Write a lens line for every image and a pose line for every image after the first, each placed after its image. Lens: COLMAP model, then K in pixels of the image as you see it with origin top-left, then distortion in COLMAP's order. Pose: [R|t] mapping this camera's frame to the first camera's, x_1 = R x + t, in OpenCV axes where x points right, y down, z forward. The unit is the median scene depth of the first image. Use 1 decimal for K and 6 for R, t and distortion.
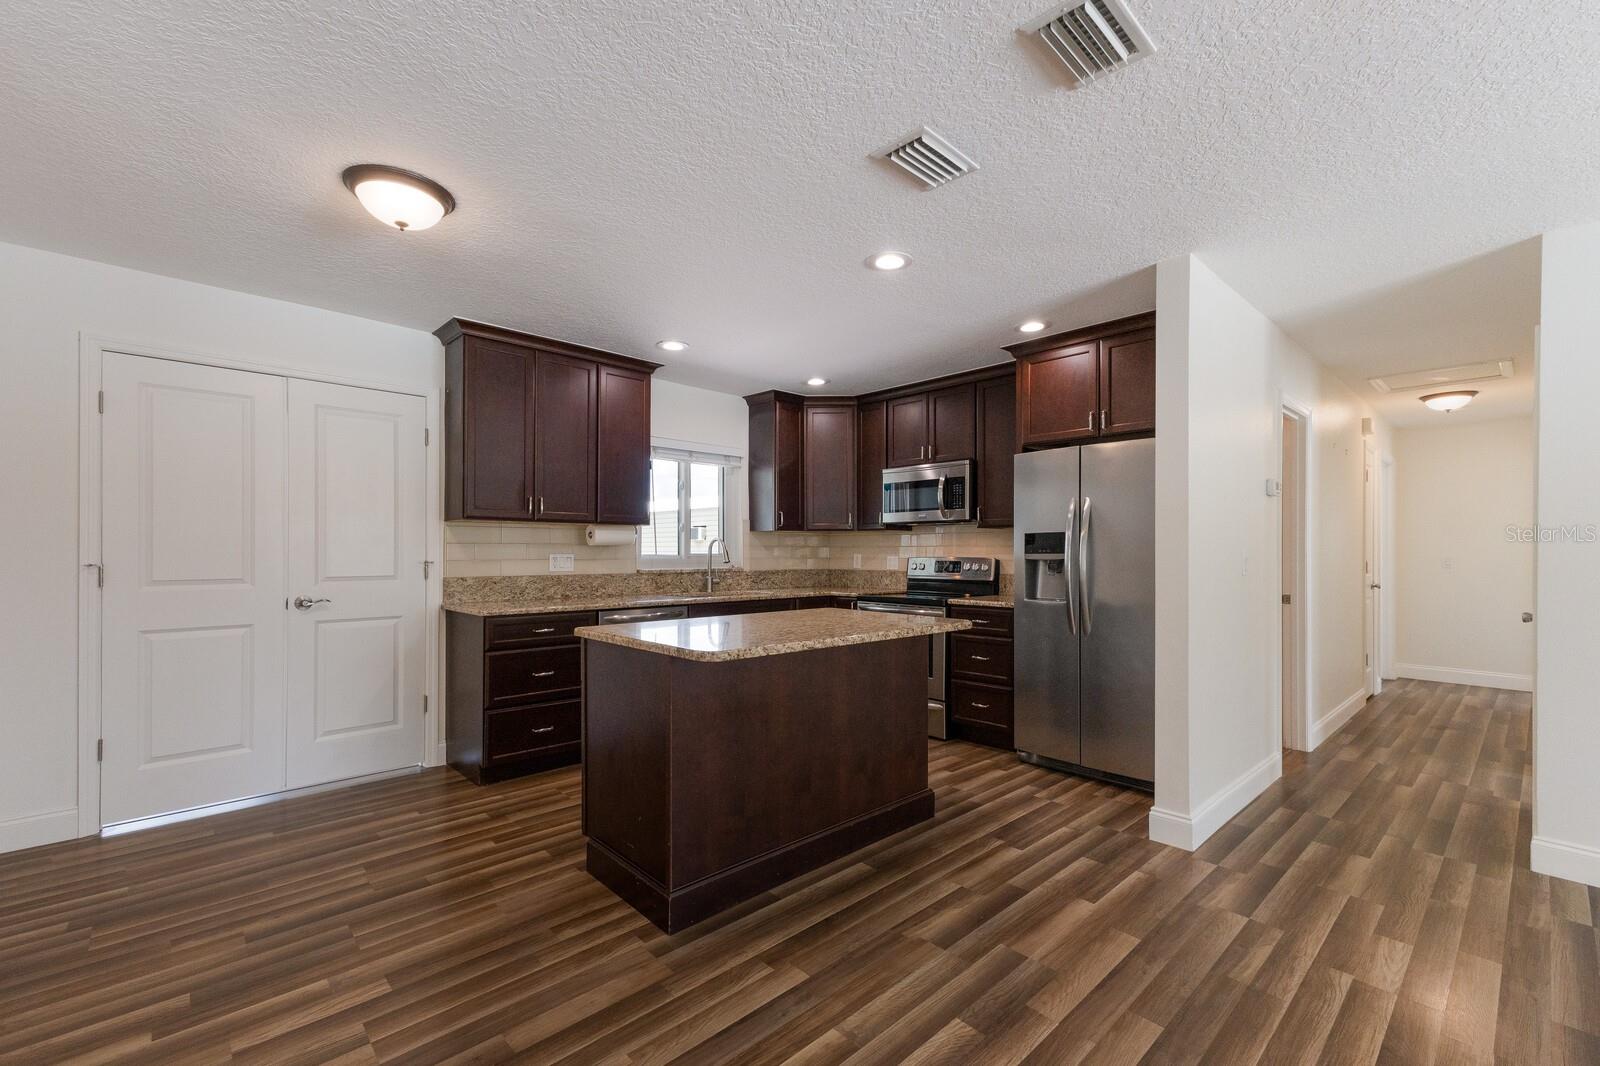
lens RADIAL K [[688.5, 0, 798.2], [0, 688.5, 545.1], [0, 0, 1]] dist [0.017628, -0.000642]
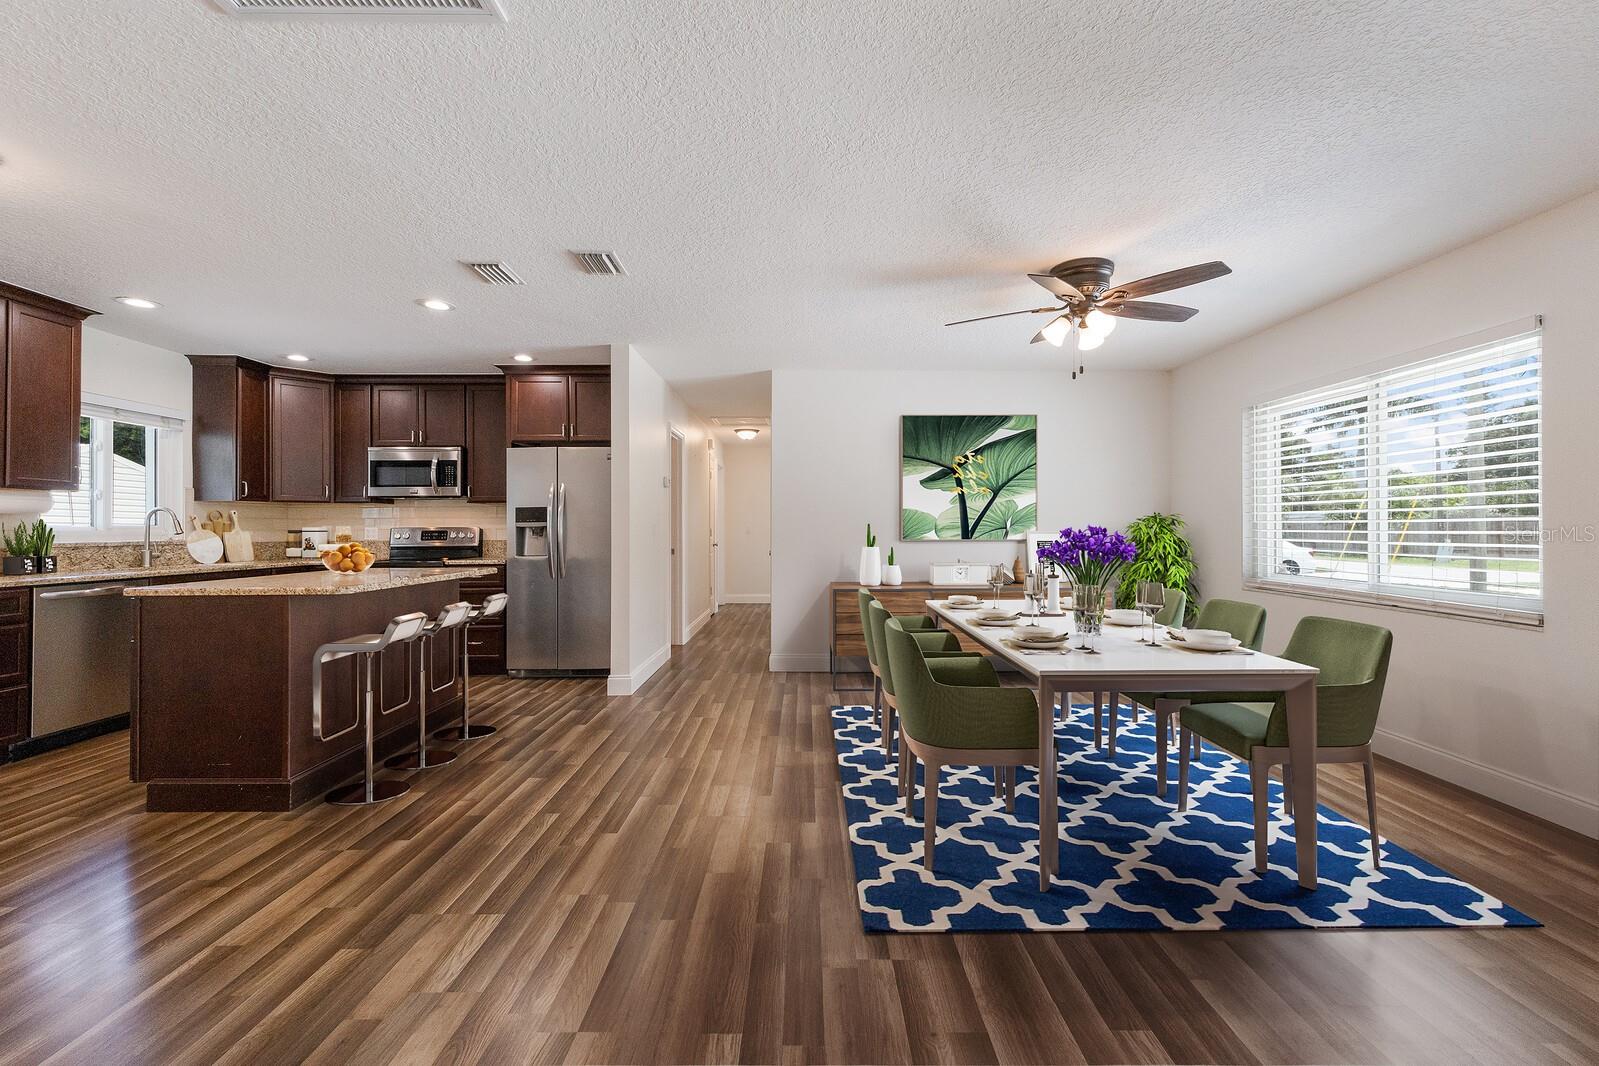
lens RADIAL K [[688.1, 0, 800.4], [0, 688.1, 526.3], [0, 0, 1]] dist [0.017628, -0.000642]
pose [[0.686923, -0.004199, 0.726718, -0.240903], [-0.000272, 0.999982, 0.006035, 0.010211], [-0.726730, -0.004343, 0.686909, -0.298076]]
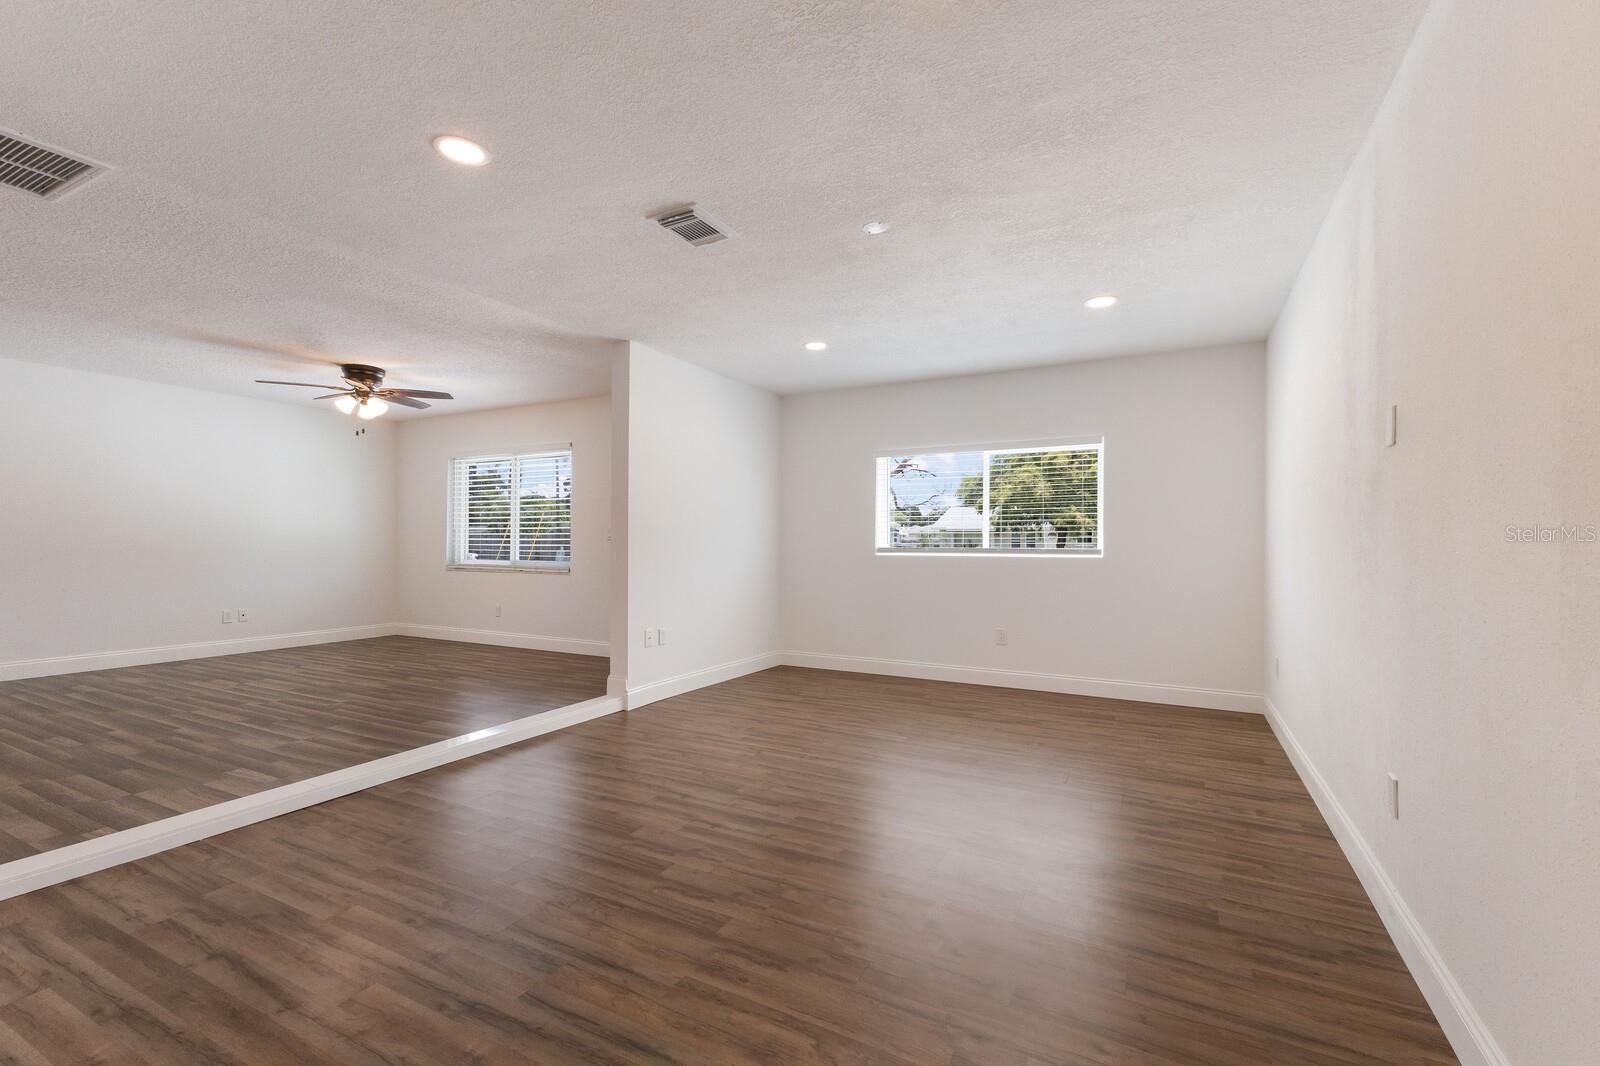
lens RADIAL K [[688.5, 0, 810.9], [0, 688.5, 535.2], [0, 0, 1]] dist [0.017628, -0.000642]
pose [[-0.324437, 0.003175, 0.945902, -0.909797], [-0.010583, 0.999920, -0.006986, 0.028129], [-0.945848, -0.012276, -0.324377, -0.356190]]
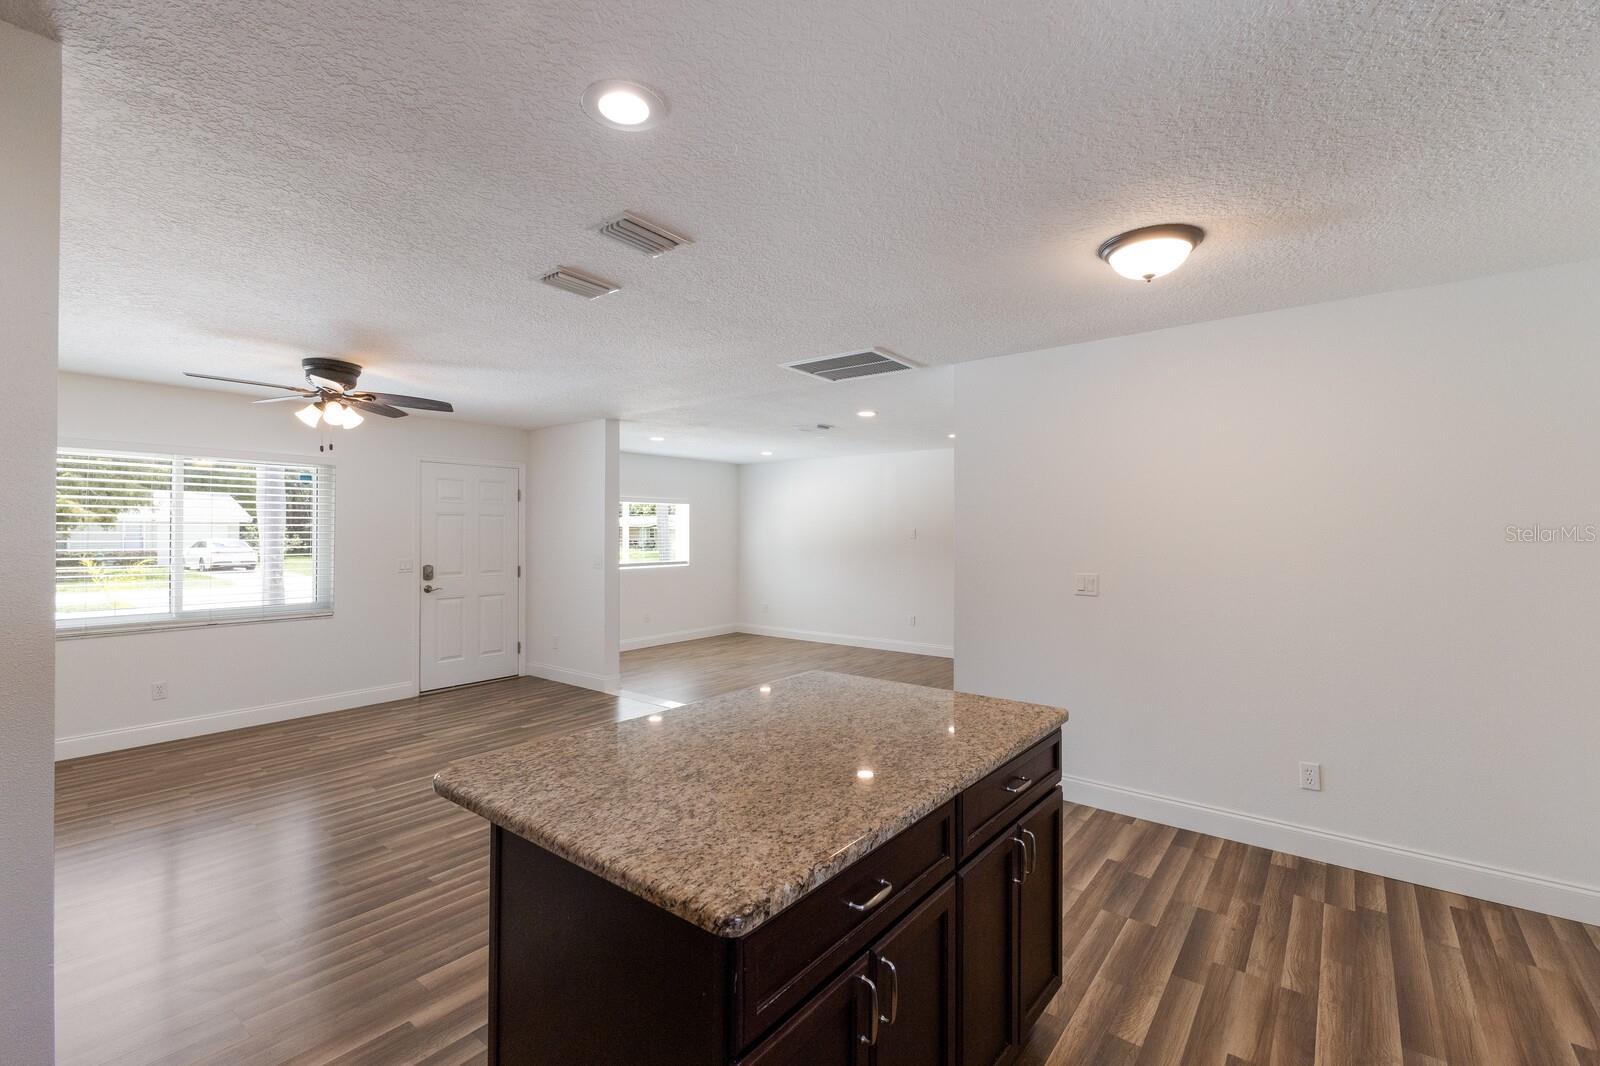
lens RADIAL K [[688.5, 0, 801.6], [0, 688.5, 523.0], [0, 0, 1]] dist [0.017628, -0.000642]
pose [[-0.987530, -0.007144, -0.157267, 0.051331], [-0.004164, 0.999806, -0.019269, -0.040640], [0.157374, -0.018374, -0.987368, 1.038242]]
